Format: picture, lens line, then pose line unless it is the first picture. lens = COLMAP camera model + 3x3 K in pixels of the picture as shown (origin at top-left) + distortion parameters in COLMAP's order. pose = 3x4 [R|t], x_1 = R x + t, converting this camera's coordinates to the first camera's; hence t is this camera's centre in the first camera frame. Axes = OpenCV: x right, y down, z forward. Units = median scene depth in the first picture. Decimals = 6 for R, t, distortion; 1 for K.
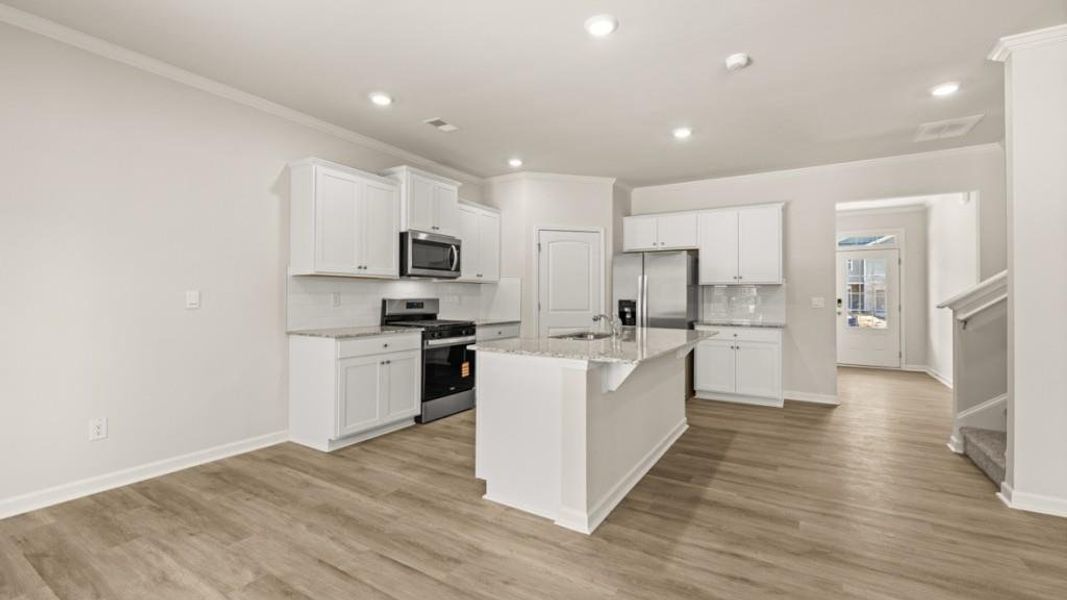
lens RADIAL K [[449.3, 0, 531.0], [0, 449.3, 294.7], [0, 0, 1]] dist [0.000864, -0.000176]
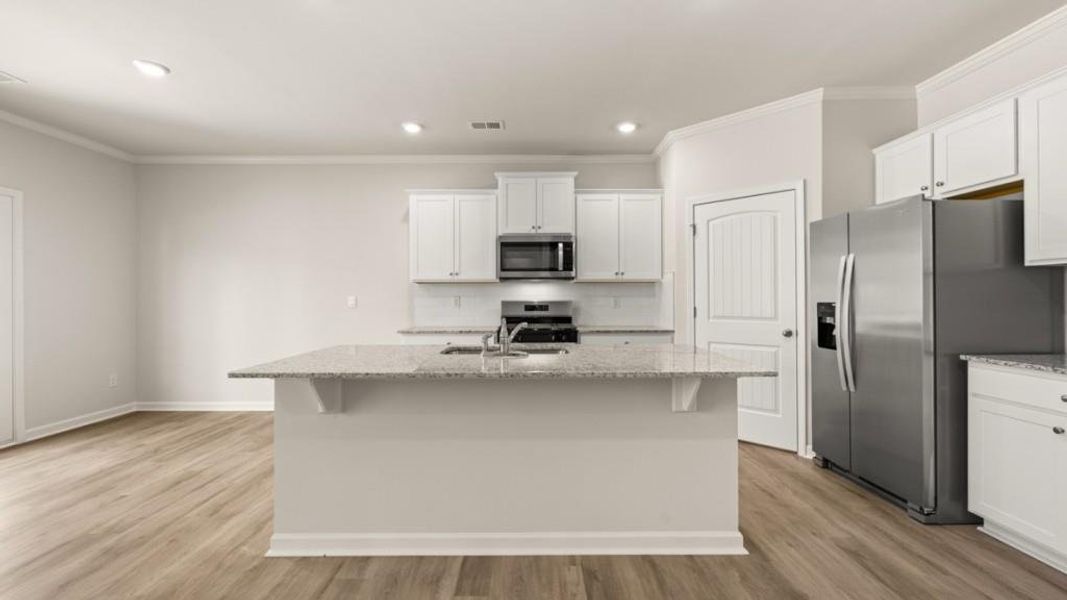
lens RADIAL K [[449.3, 0, 531.0], [0, 449.3, 294.7], [0, 0, 1]] dist [0.000864, -0.000176]
pose [[0.524608, -0.013991, -0.851229, 0.584089], [0.009974, 0.999897, -0.010287, 0.004843], [0.851285, -0.003093, 0.524694, 0.473299]]
